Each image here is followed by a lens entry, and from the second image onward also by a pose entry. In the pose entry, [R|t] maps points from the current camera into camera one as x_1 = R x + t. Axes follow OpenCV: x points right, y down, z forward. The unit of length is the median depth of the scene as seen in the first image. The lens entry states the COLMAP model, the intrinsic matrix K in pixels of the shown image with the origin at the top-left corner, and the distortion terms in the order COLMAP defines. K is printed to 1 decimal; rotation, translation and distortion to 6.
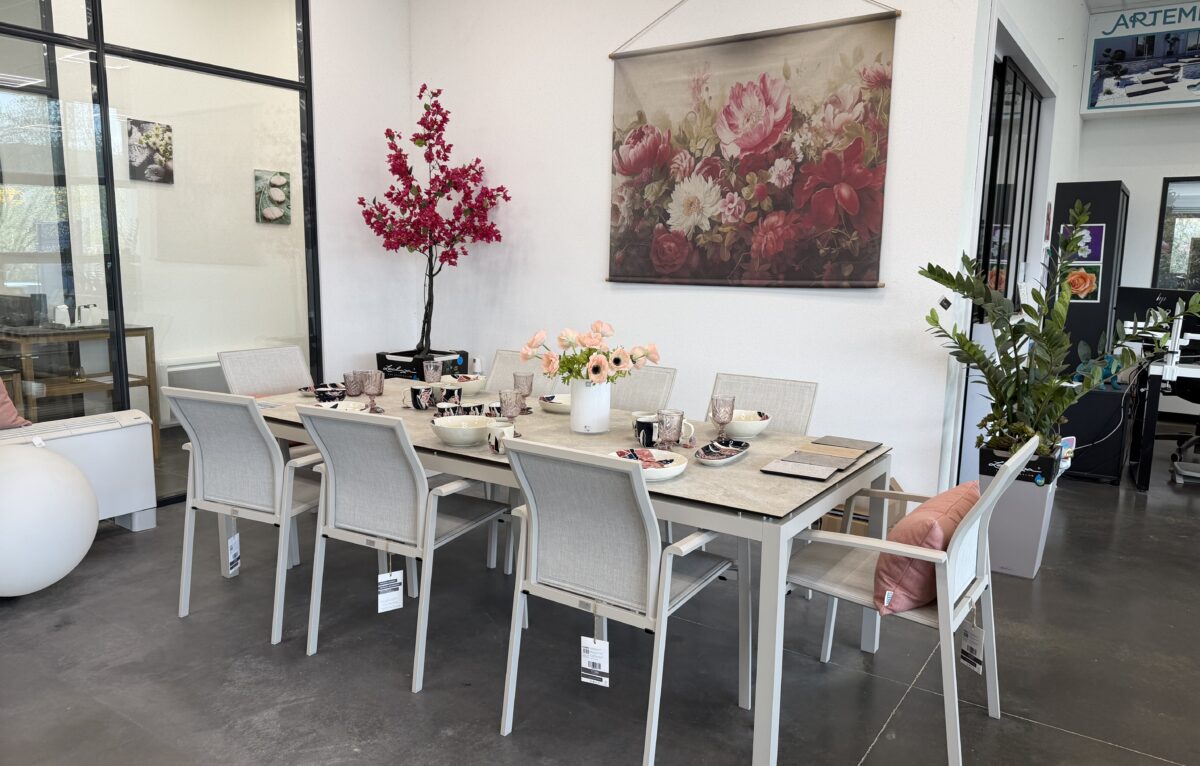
lens RADIAL K [[848.1, 0, 596.8], [0, 848.1, 384.5], [0, 0, 1]] dist [-0.002102, -0.024616]
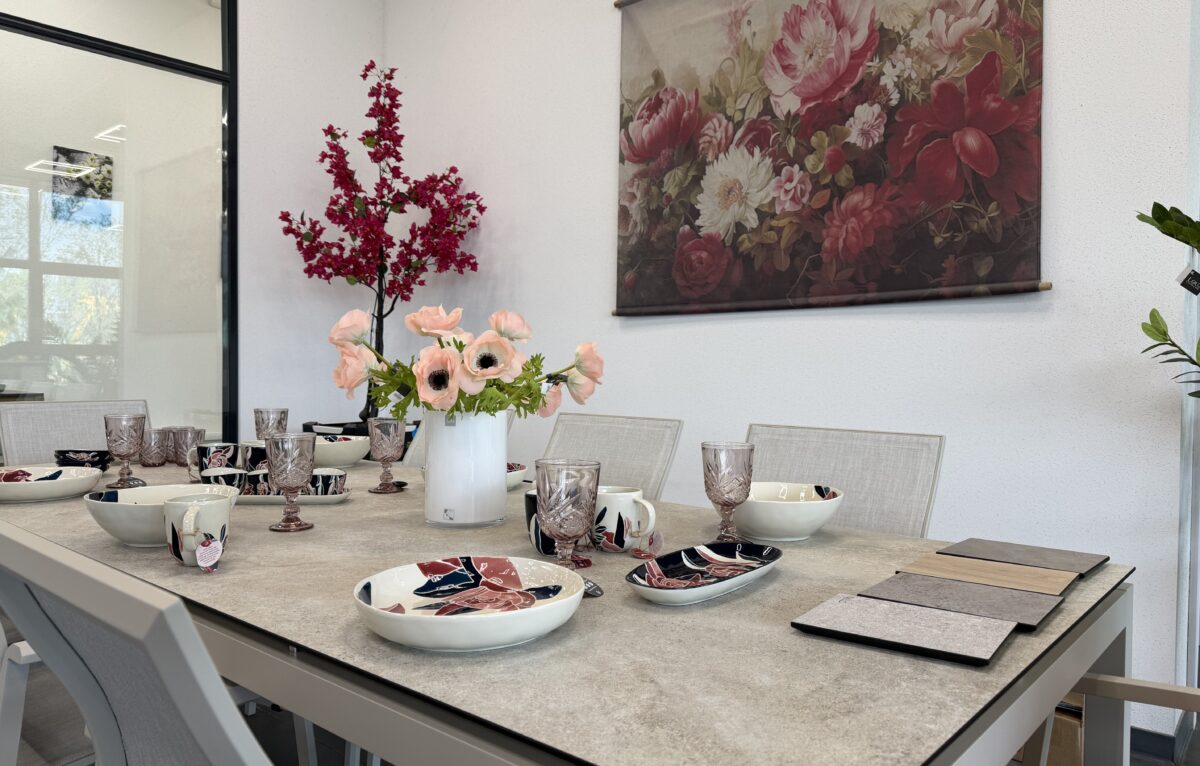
lens RADIAL K [[848.1, 0, 598.0], [0, 848.1, 378.1], [0, 0, 1]] dist [-0.002102, -0.024616]
pose [[0.992600, -0.008147, -0.121153, 0.091816], [-0.009380, 0.989620, -0.143399, 0.030134], [0.121064, 0.143475, 0.982221, 0.370026]]
